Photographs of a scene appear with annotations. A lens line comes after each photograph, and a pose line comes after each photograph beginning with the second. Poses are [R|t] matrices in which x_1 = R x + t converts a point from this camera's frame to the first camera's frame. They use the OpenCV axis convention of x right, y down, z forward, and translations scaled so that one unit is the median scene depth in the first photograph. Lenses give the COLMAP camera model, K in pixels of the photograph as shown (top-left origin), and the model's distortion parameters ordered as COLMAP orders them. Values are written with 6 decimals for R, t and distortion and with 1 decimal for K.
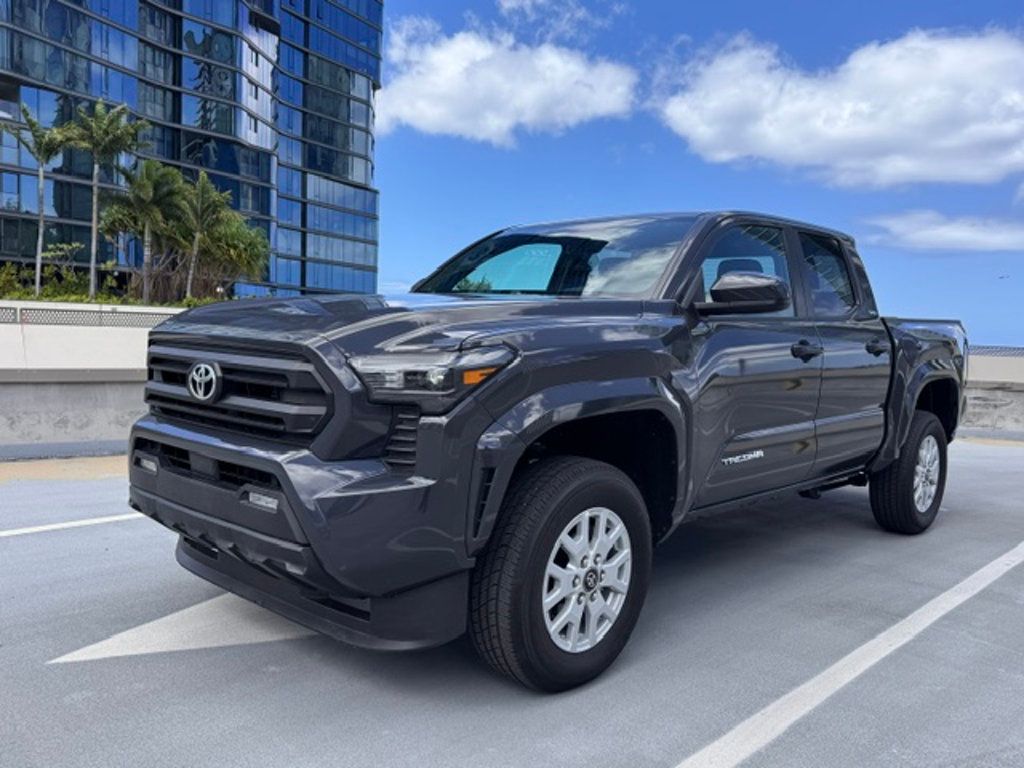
lens RADIAL K [[848.5, 0, 489.5], [0, 848.5, 389.0], [0, 0, 1]] dist [0.079427, -0.136087]
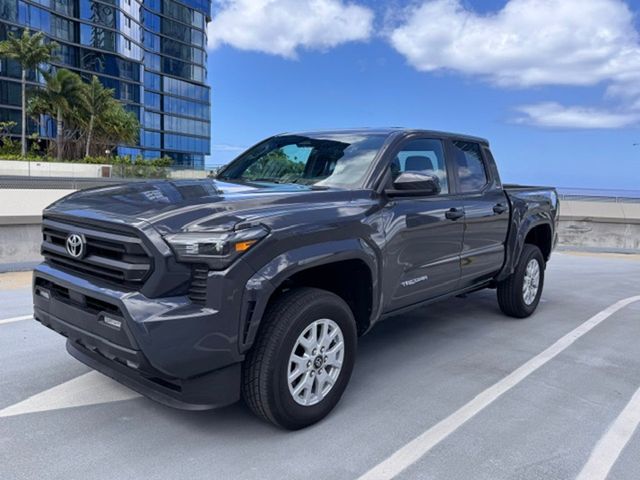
lens RADIAL K [[531.3, 0, 311.9], [0, 531.3, 242.8], [0, 0, 1]] dist [0.070736, -0.133592]
pose [[0.998510, -0.008294, 0.053933, 0.028634], [0.005348, 0.998497, 0.054548, -0.035407], [-0.054304, -0.054178, 0.997054, -0.011947]]
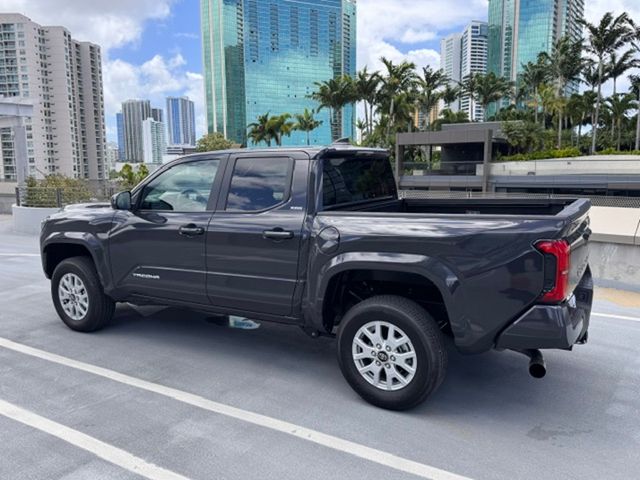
lens RADIAL K [[539.2, 0, 317.5], [0, 539.2, 233.8], [0, 0, 1]] dist [0.072546, -0.129781]
pose [[0.283967, 0.086875, -0.954890, 0.697470], [-0.051910, 0.995819, 0.075162, -0.084762], [0.957428, 0.028225, 0.287289, 0.257395]]
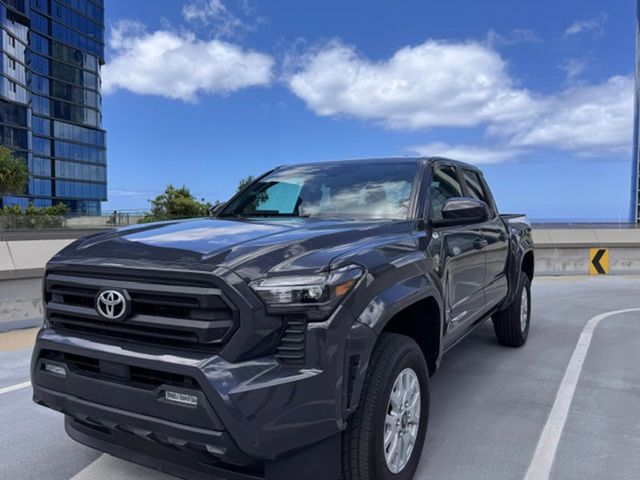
lens RADIAL K [[535.6, 0, 321.0], [0, 535.6, 237.5], [0, 0, 1]] dist [0.015615, -0.011779]
pose [[0.968896, -0.051317, 0.242088, -0.120303], [0.059013, 0.997953, -0.024641, -0.037454], [-0.240327, 0.038161, 0.969941, 0.079362]]
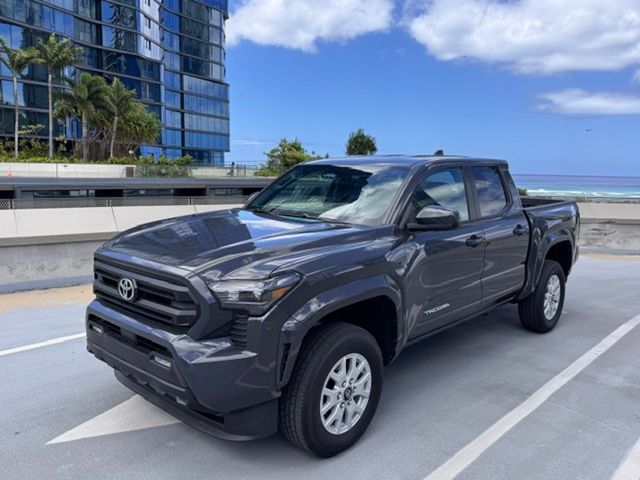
lens RADIAL K [[529.1, 0, 304.3], [0, 529.1, 239.5], [0, 0, 1]] dist [0.068773, -0.105504]
pose [[0.999760, -0.021700, 0.002868, 0.017261], [0.021493, 0.998021, 0.059093, -0.091165], [-0.004144, -0.059017, 0.998248, -0.051851]]
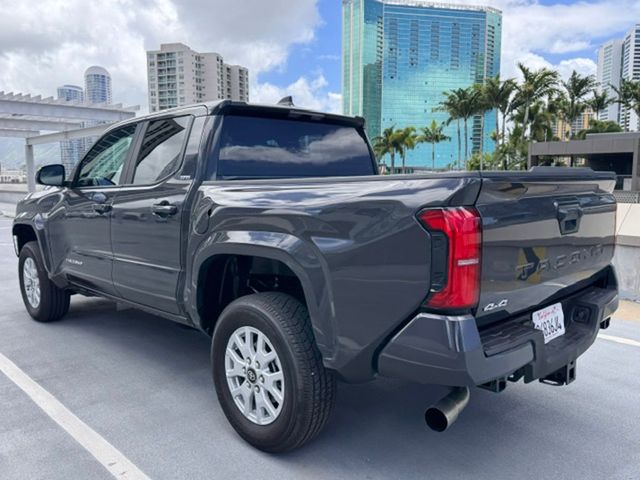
lens RADIAL K [[539.2, 0, 317.5], [0, 539.2, 233.8], [0, 0, 1]] dist [0.072546, -0.129781]
pose [[0.034304, 0.062558, -0.997452, 0.564742], [-0.072064, 0.995596, 0.059963, -0.044772], [0.996810, 0.069823, 0.038661, 0.577074]]
